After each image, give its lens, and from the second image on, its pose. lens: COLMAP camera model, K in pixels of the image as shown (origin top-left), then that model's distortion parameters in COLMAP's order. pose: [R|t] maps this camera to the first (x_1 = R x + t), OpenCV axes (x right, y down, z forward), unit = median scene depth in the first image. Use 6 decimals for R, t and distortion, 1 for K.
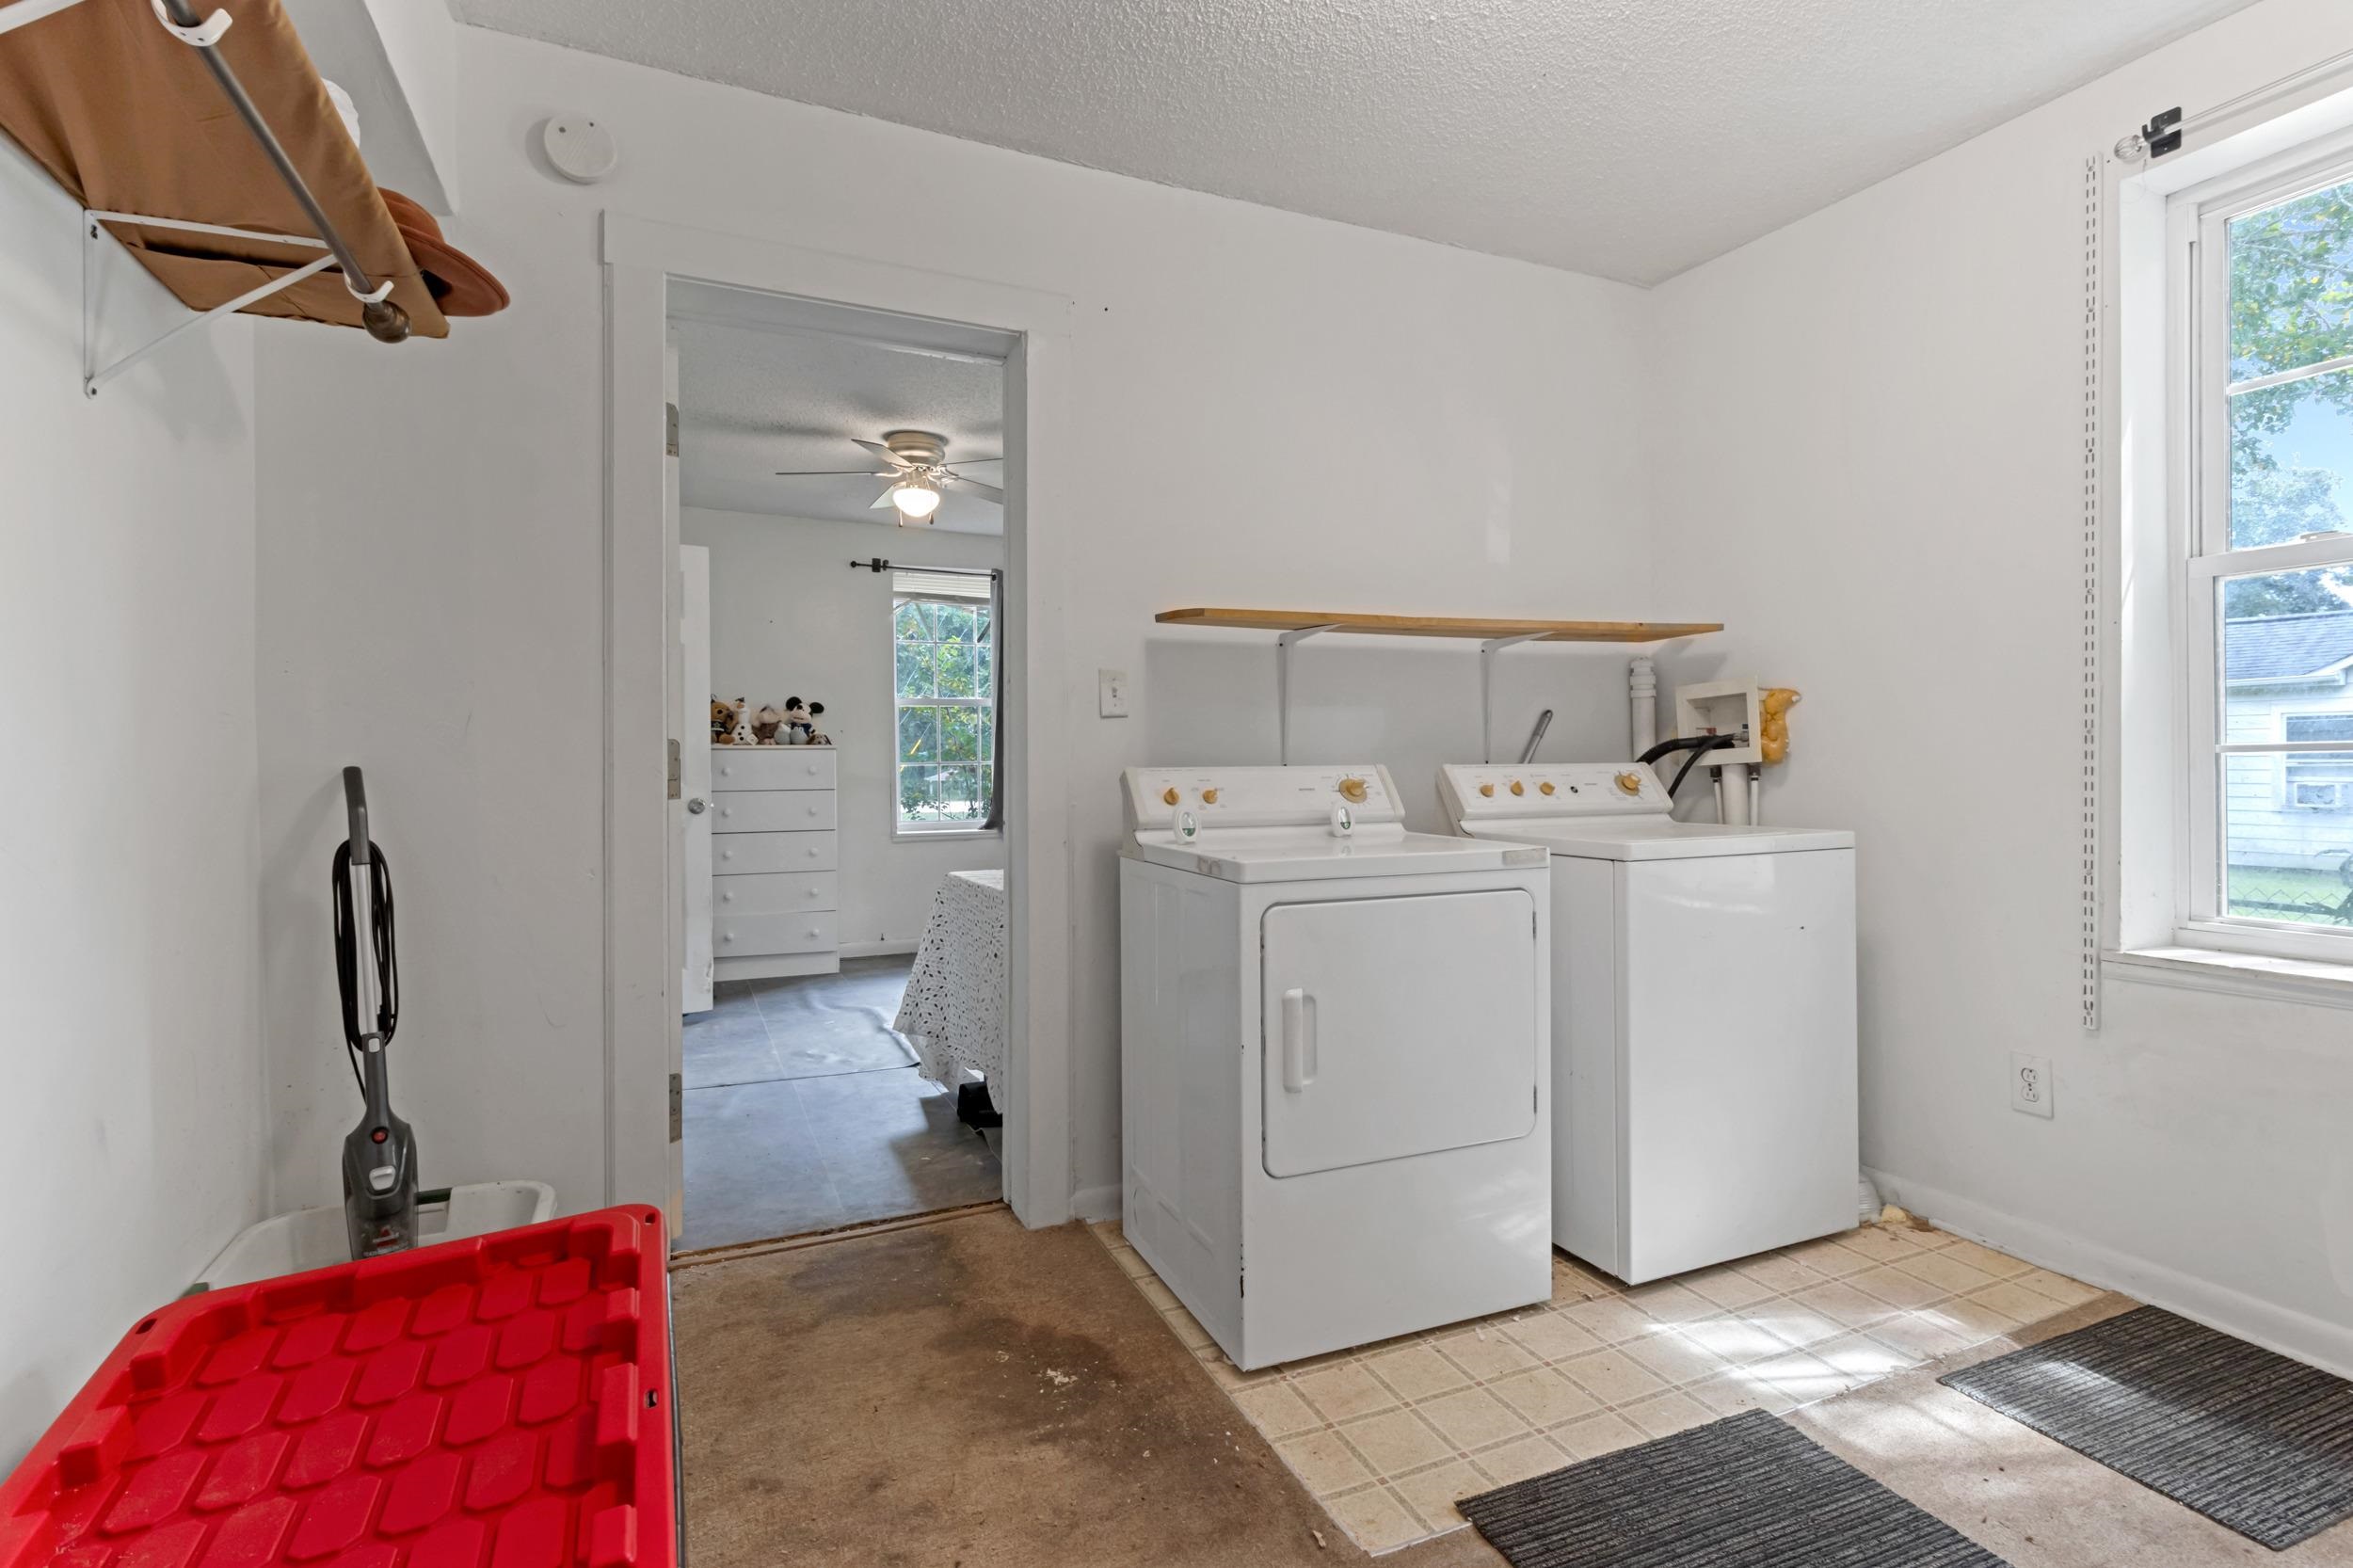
lens RADIAL K [[1137.0, 0, 1171.1], [0, 1137.0, 773.6], [0, 0, 1]] dist [0.003588, 0.000644]
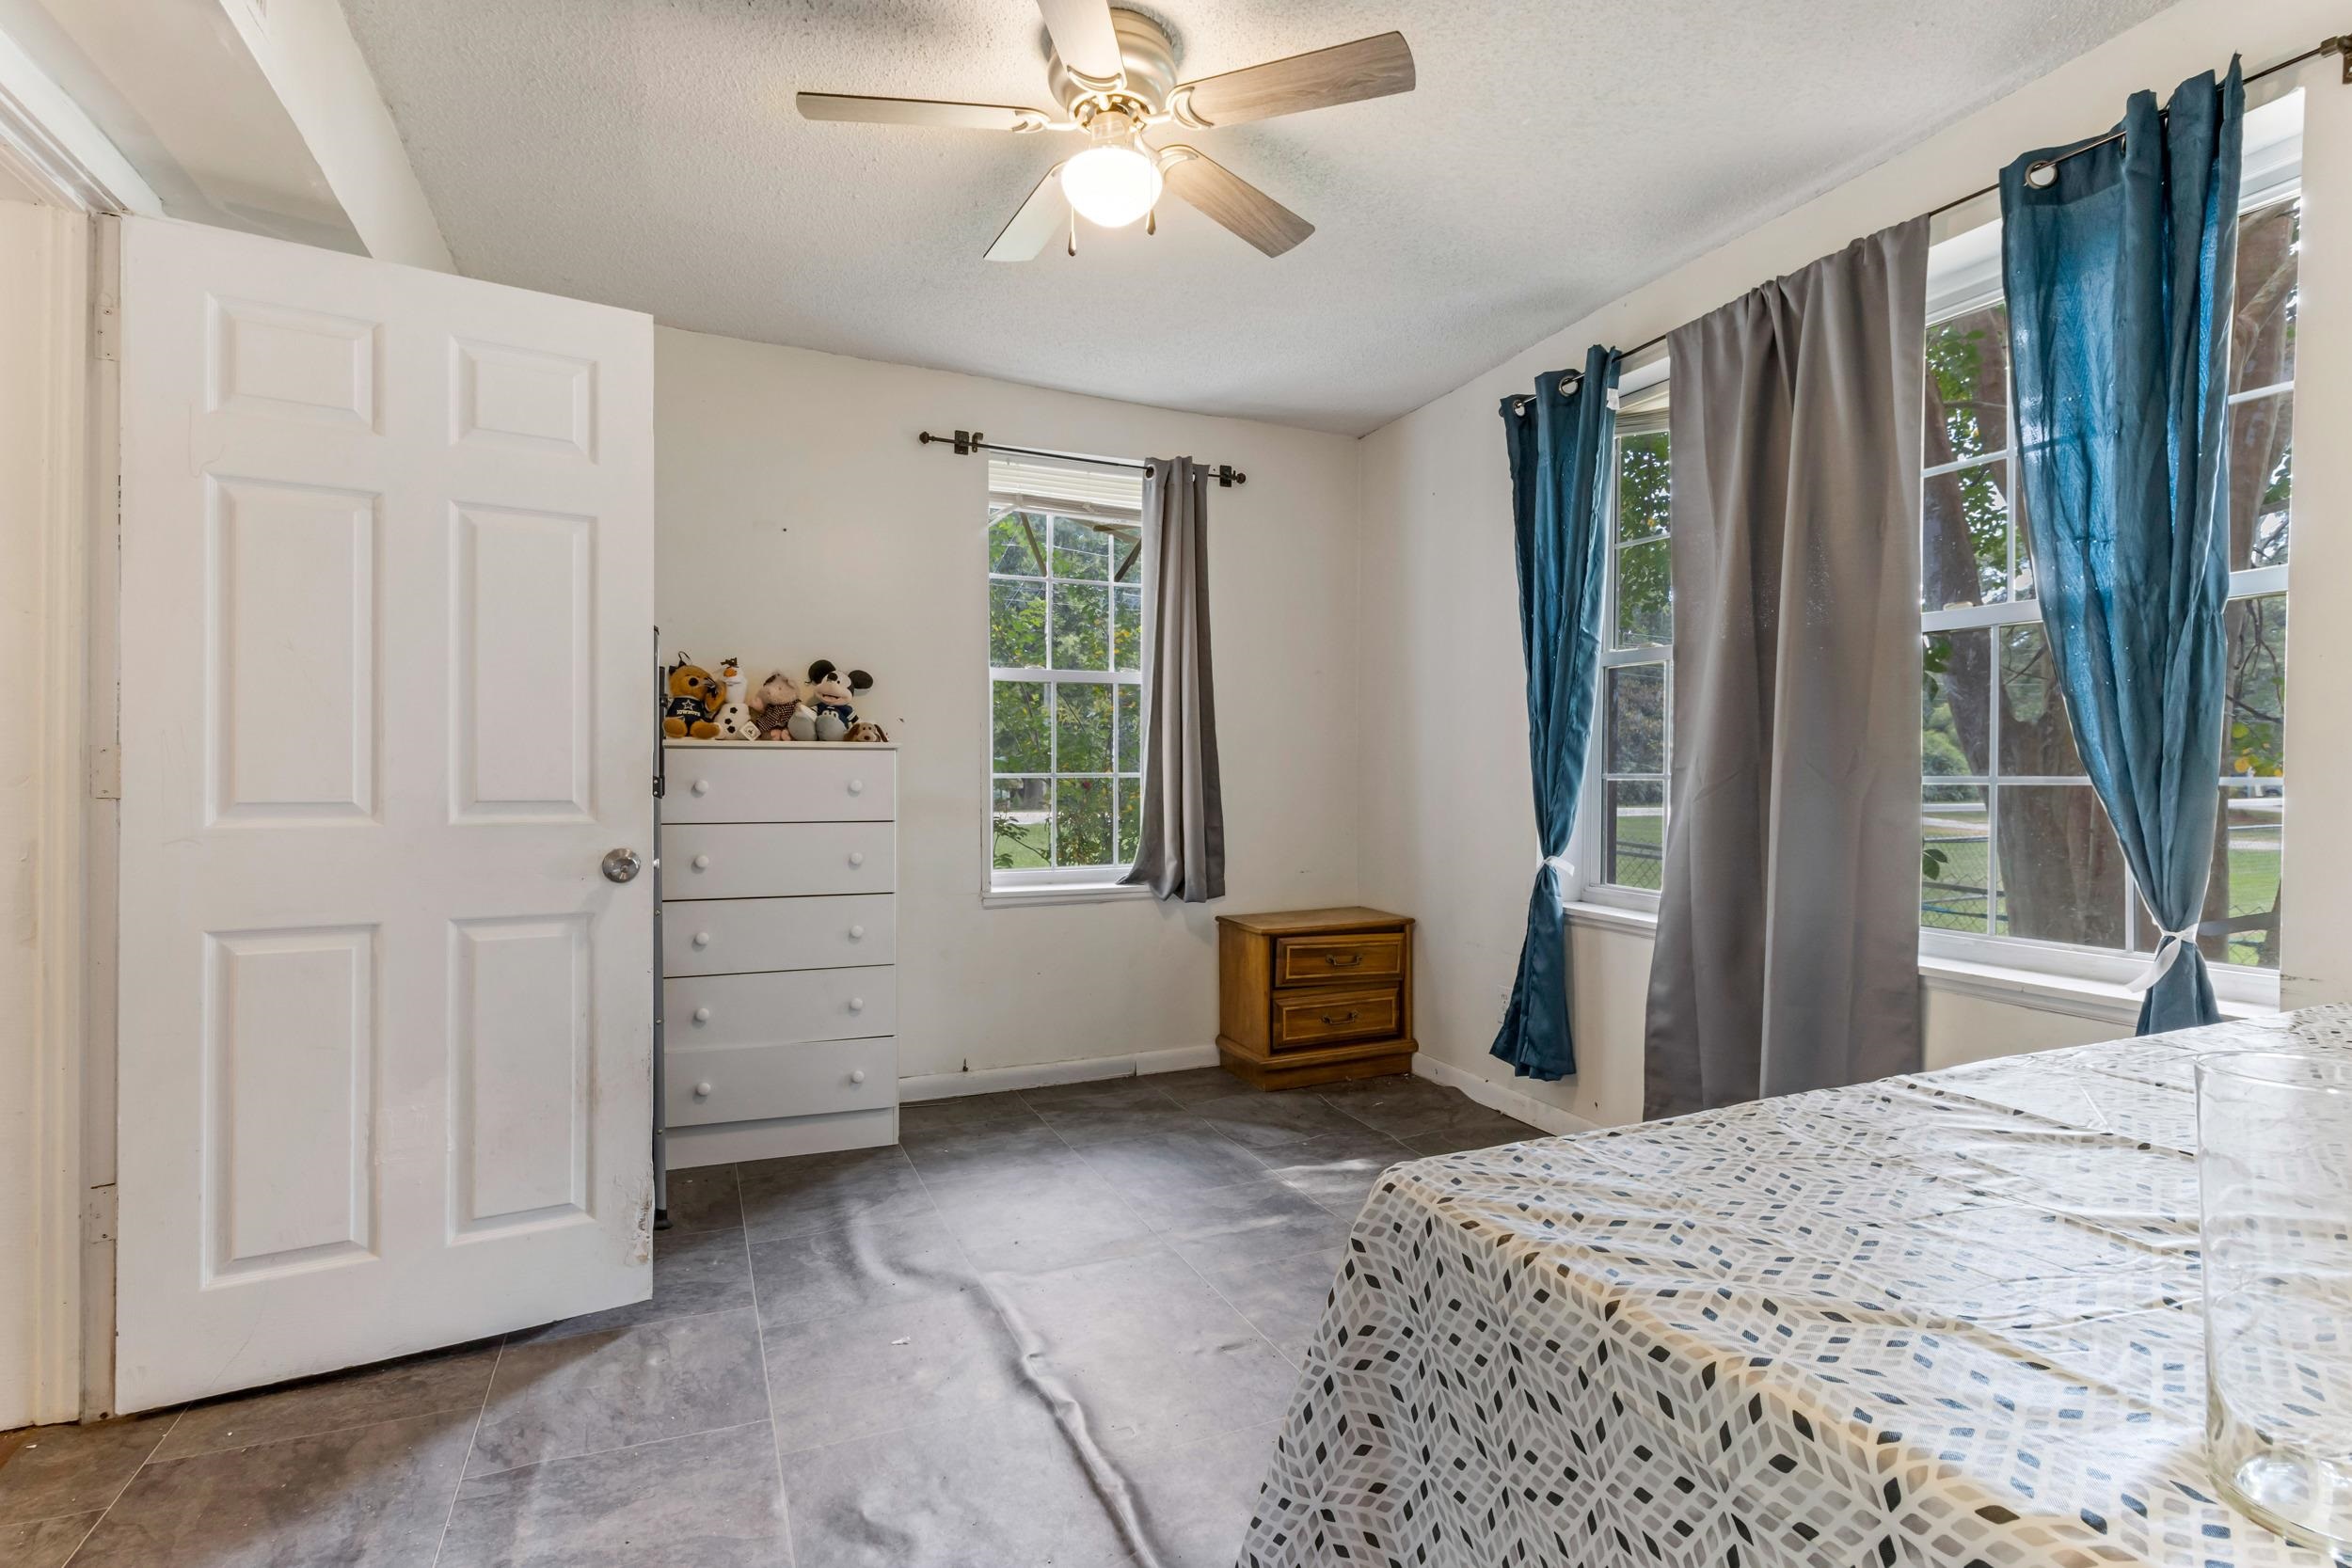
lens RADIAL K [[1136.4, 0, 1180.3], [0, 1136.4, 787.2], [0, 0, 1]] dist [0.003588, 0.000644]
pose [[0.999935, 0.010994, -0.002916, -0.148545], [-0.010982, 0.999931, 0.004191, -0.006548], [0.002962, -0.004159, 0.999987, 0.425176]]
